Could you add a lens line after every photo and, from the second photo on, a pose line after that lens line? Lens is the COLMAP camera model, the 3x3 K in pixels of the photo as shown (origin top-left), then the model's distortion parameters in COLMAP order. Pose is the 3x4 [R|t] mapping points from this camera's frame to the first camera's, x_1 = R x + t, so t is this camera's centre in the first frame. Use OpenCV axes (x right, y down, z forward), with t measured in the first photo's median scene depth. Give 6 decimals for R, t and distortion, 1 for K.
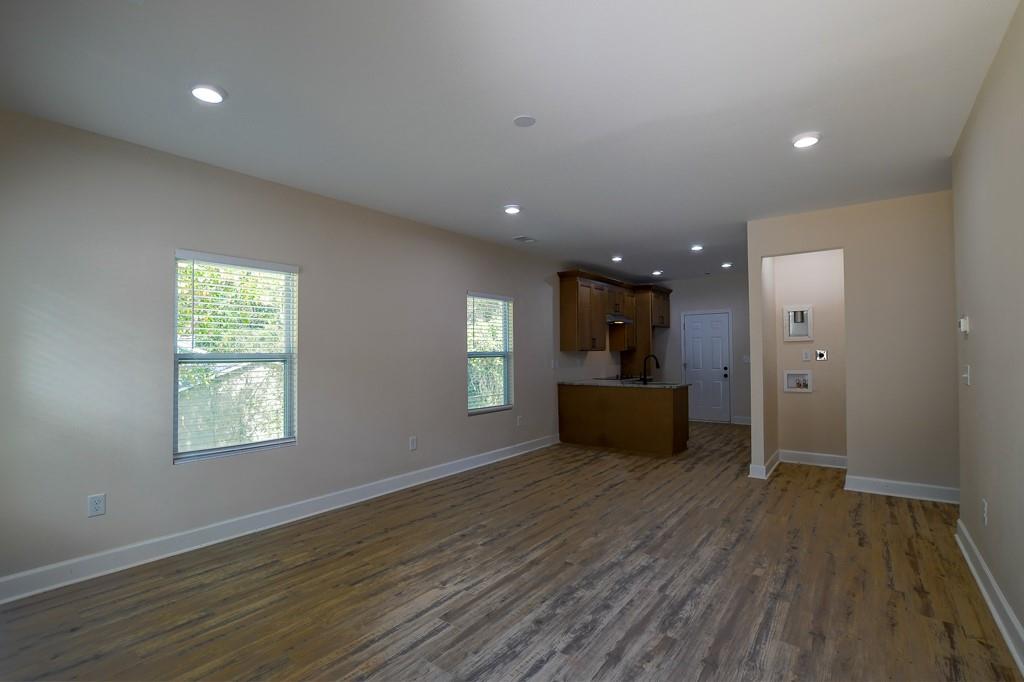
lens RADIAL K [[465.1, 0, 512.3], [0, 465.1, 345.7], [0, 0, 1]] dist [-0.033098, 0.000380]
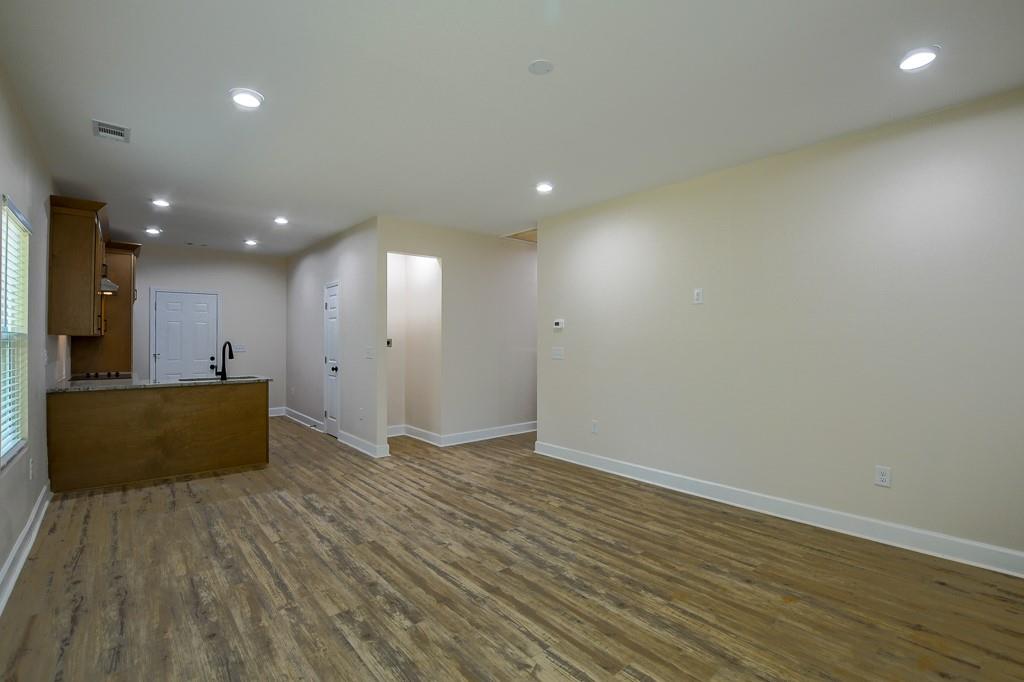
lens RADIAL K [[462.1, 0, 512.0], [0, 462.1, 341.0], [0, 0, 1]] dist [-0.024522, 0.000152]
pose [[0.205717, 0.008687, 0.978573, -0.710103], [-0.020011, 0.999789, -0.004668, 0.025473], [-0.978407, -0.018622, 0.205847, 0.758098]]
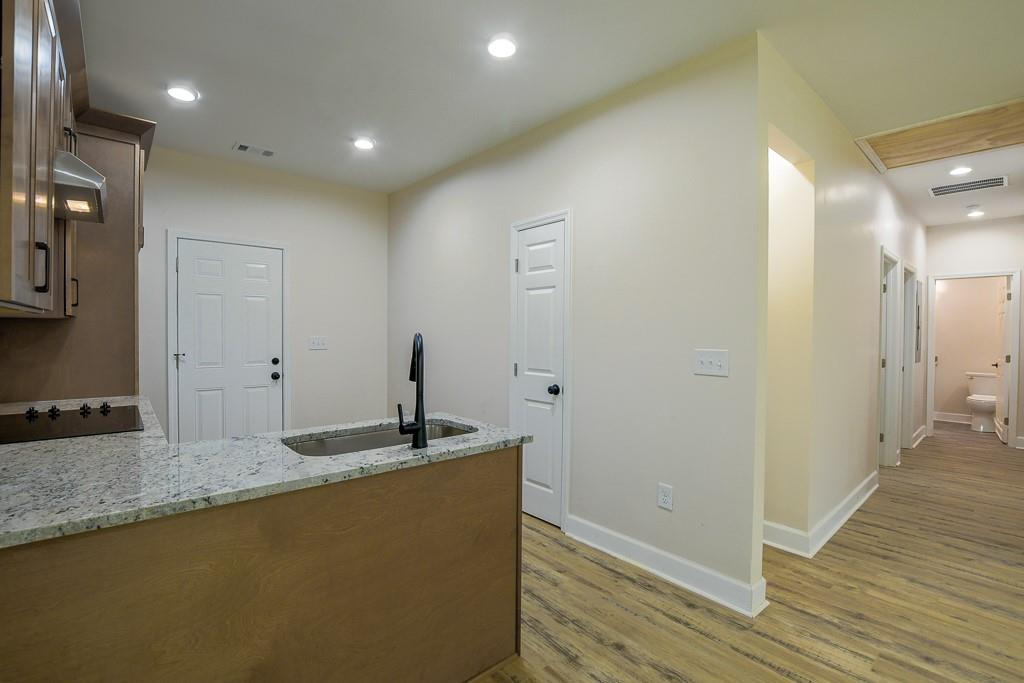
lens RADIAL K [[458.3, 0, 515.9], [0, 458.3, 341.4], [0, 0, 1]] dist [-0.030185, 0.000151]
pose [[0.182554, -0.010177, 0.983143, 0.089562], [-0.029358, 0.999444, 0.015797, 0.035063], [-0.982757, -0.031747, 0.182154, 1.807100]]
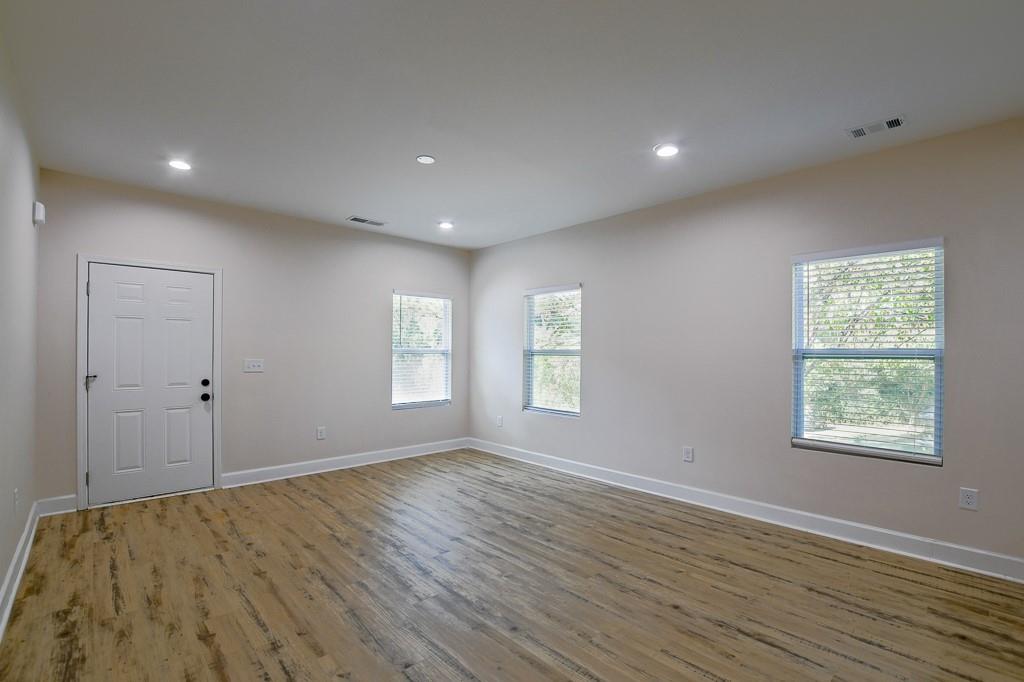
lens RADIAL K [[462.1, 0, 512.0], [0, 462.1, 341.0], [0, 0, 1]] dist [-0.024522, 0.000152]
pose [[-0.162368, -0.014741, -0.986620, 1.052253], [0.011972, 0.999785, -0.016908, 0.015326], [0.986658, -0.014557, -0.162156, 1.240268]]
